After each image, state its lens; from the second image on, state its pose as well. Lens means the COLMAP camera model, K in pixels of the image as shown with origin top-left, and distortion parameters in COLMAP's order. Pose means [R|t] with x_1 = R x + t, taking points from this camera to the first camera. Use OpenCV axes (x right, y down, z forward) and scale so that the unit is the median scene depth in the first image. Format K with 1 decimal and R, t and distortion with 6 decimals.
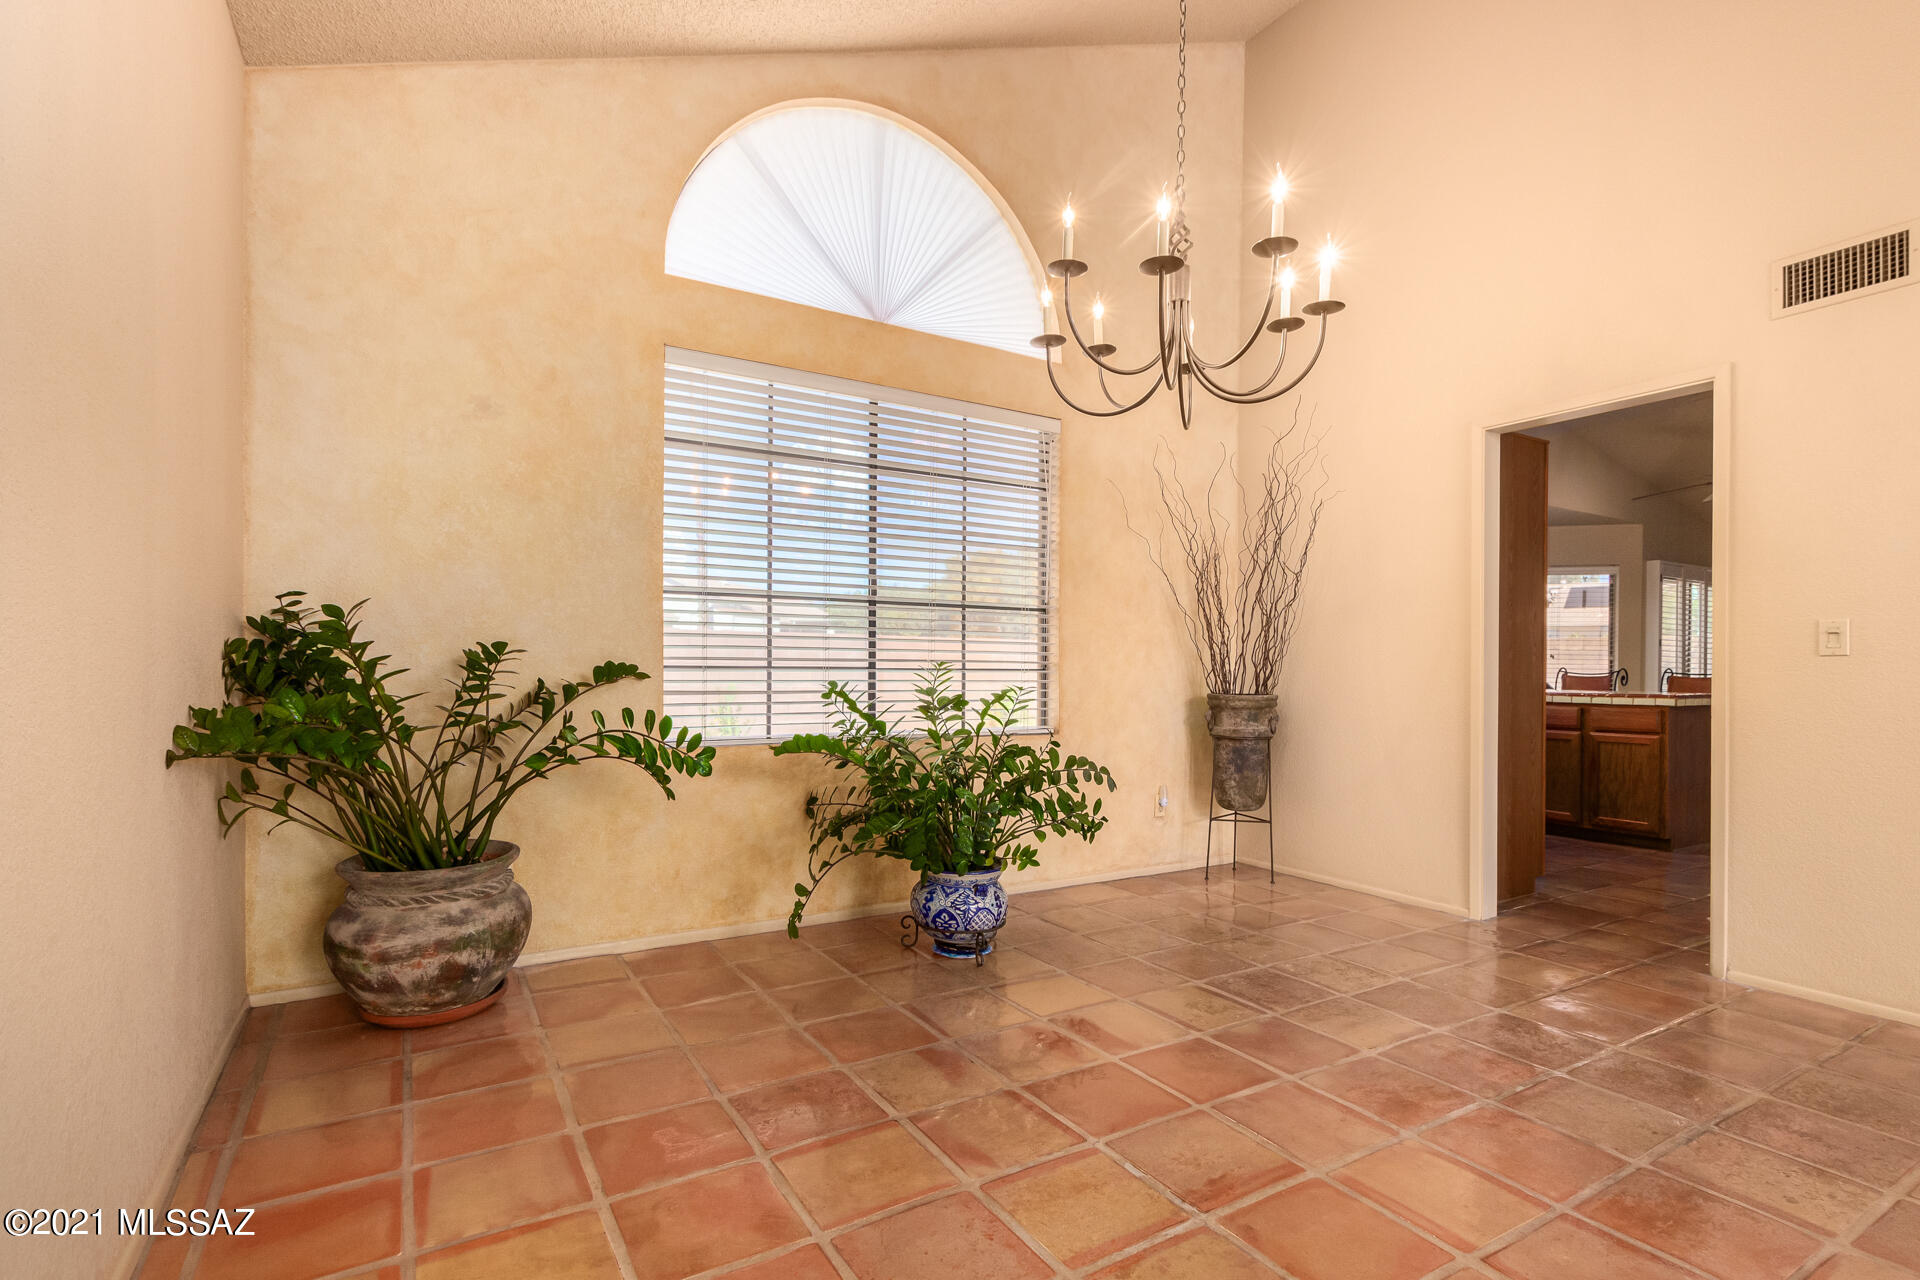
lens RADIAL K [[899.9, 0, 958.0], [0, 899.9, 675.9], [0, 0, 1]] dist [0.014829, -0.005653]
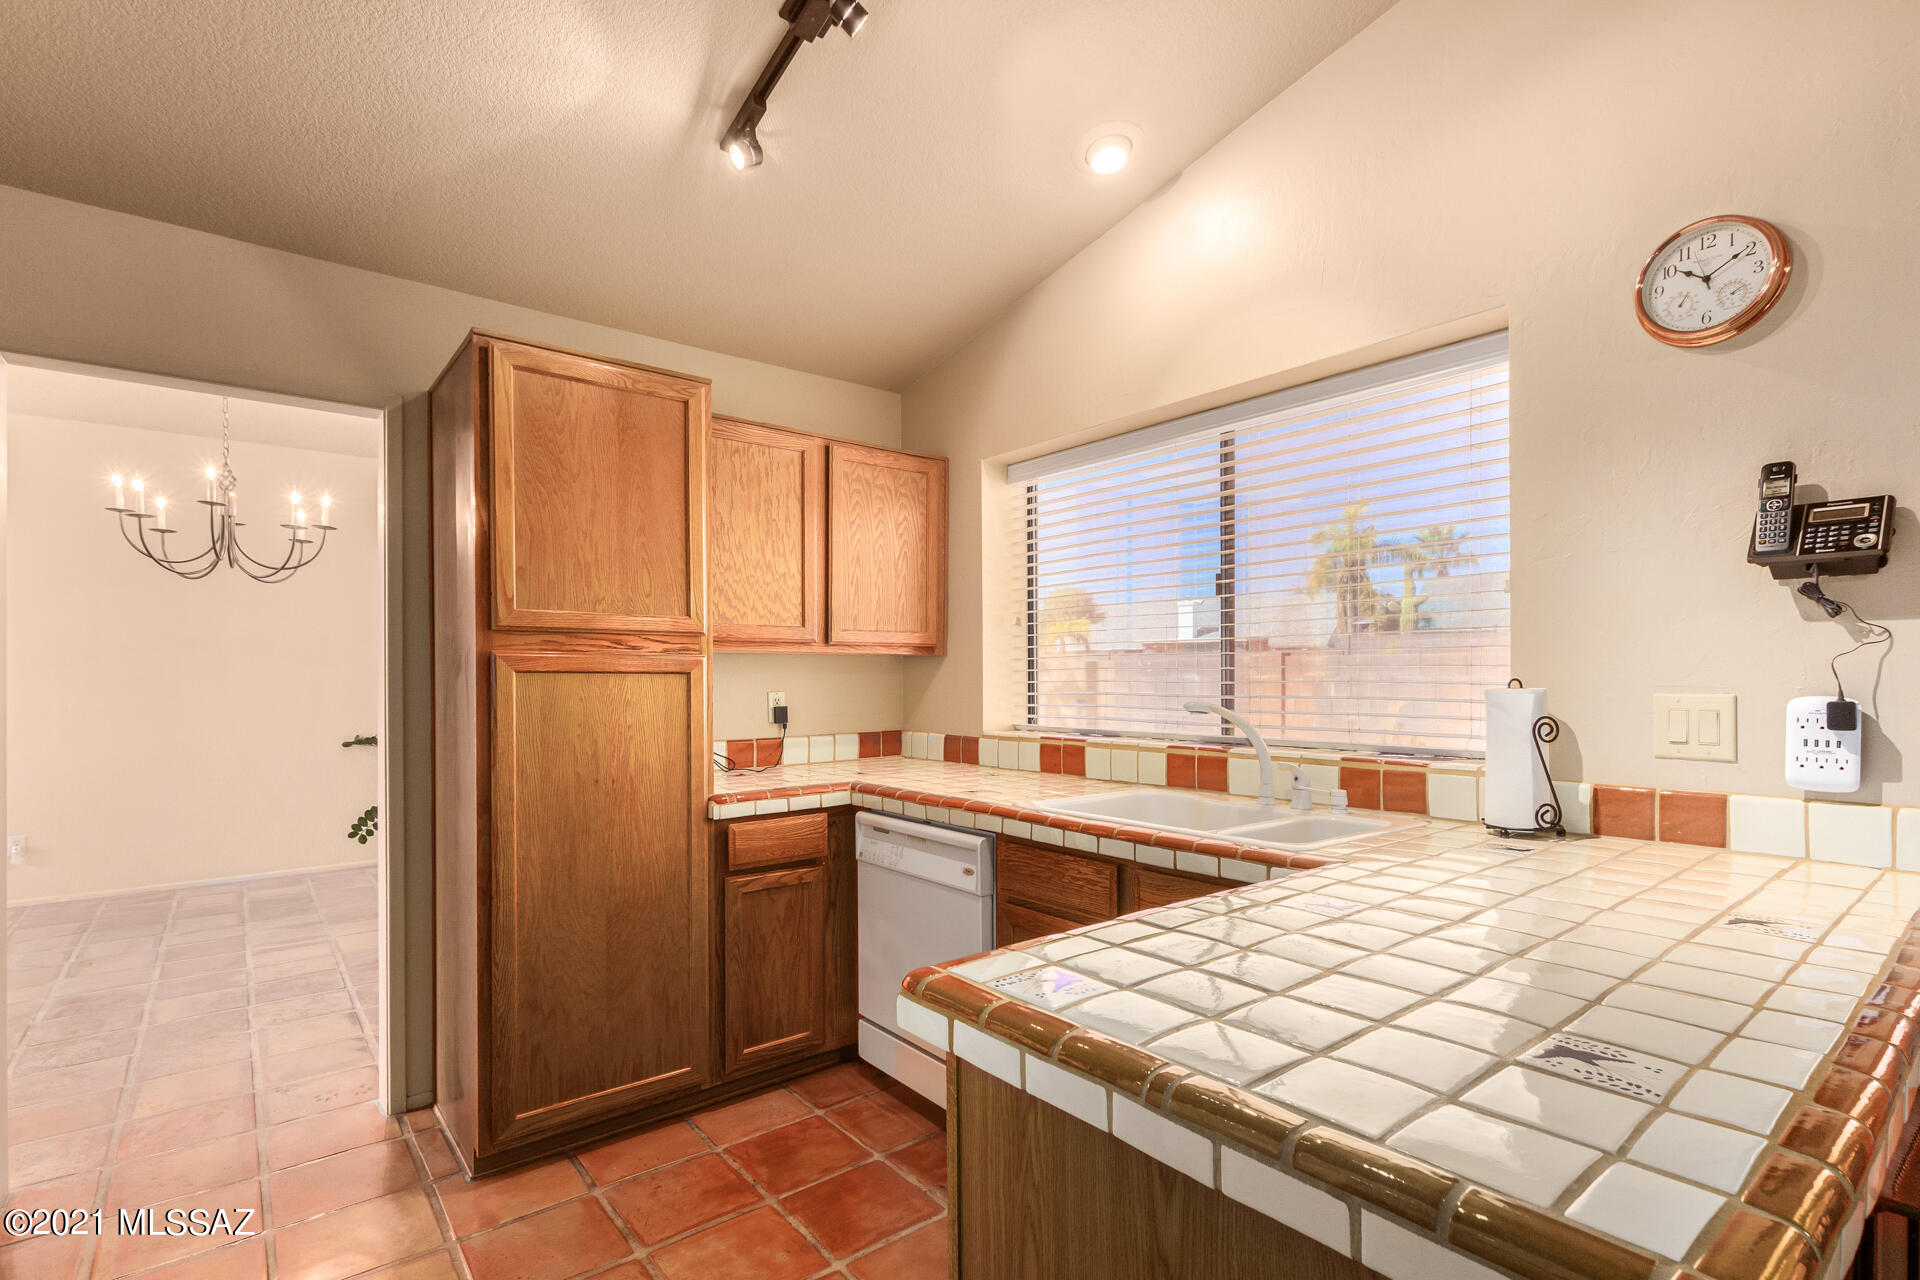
lens RADIAL K [[899.9, 0, 971.3], [0, 899.9, 698.8], [0, 0, 1]] dist [0.014829, -0.005653]
pose [[0.149490, 0.013965, -0.988665, 1.876354], [-0.000209, 0.999901, 0.014092, -0.084837], [0.988763, -0.001900, 0.149478, 1.874997]]
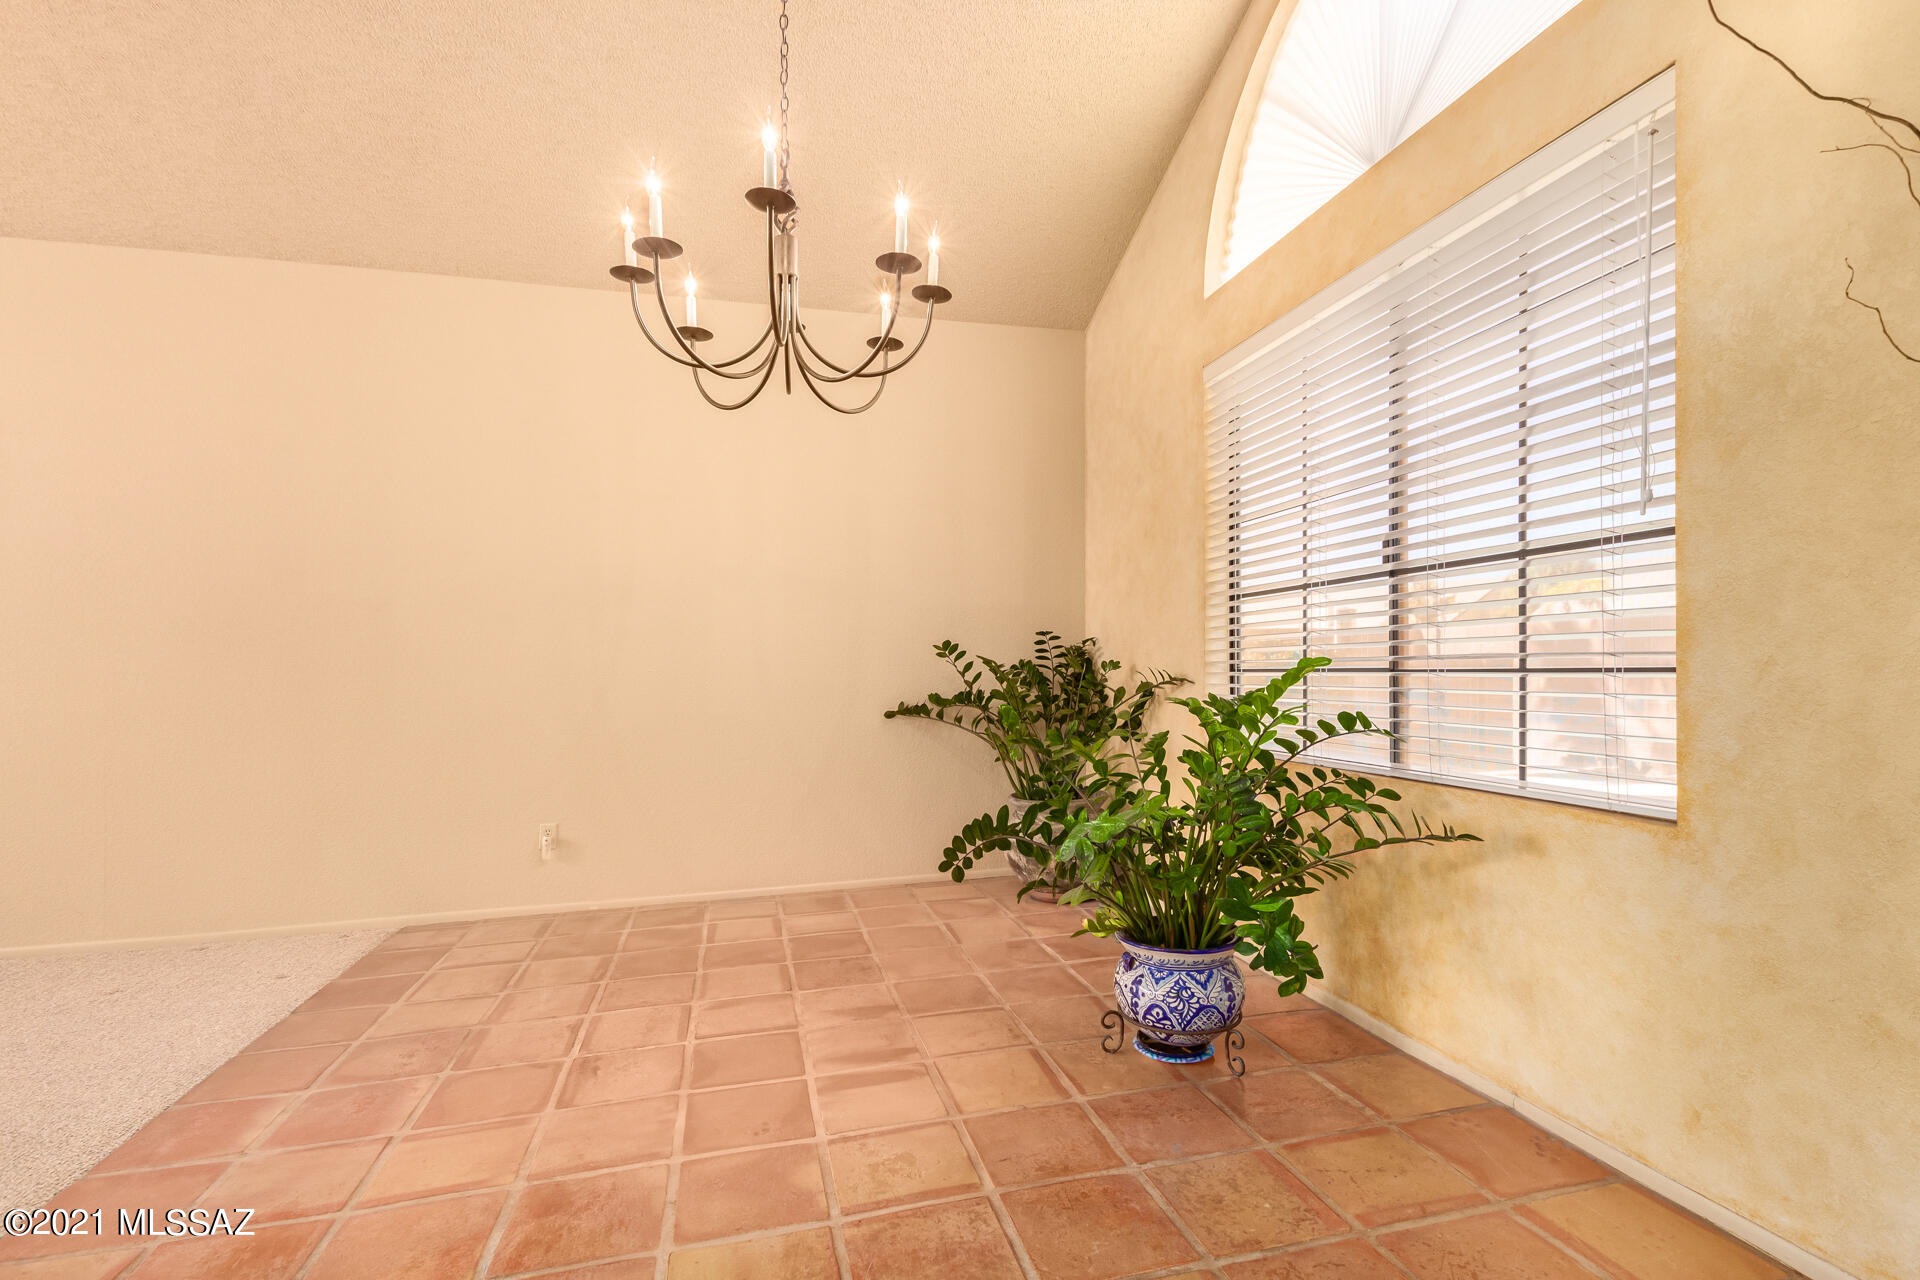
lens RADIAL K [[899.9, 0, 975.3], [0, 899.9, 673.6], [0, 0, 1]] dist [0.014829, -0.005653]
pose [[-0.274704, 0.003933, -0.961521, 0.935744], [0.008451, 0.999963, 0.001675, -0.014192], [0.961492, -0.007666, -0.274727, 1.268838]]
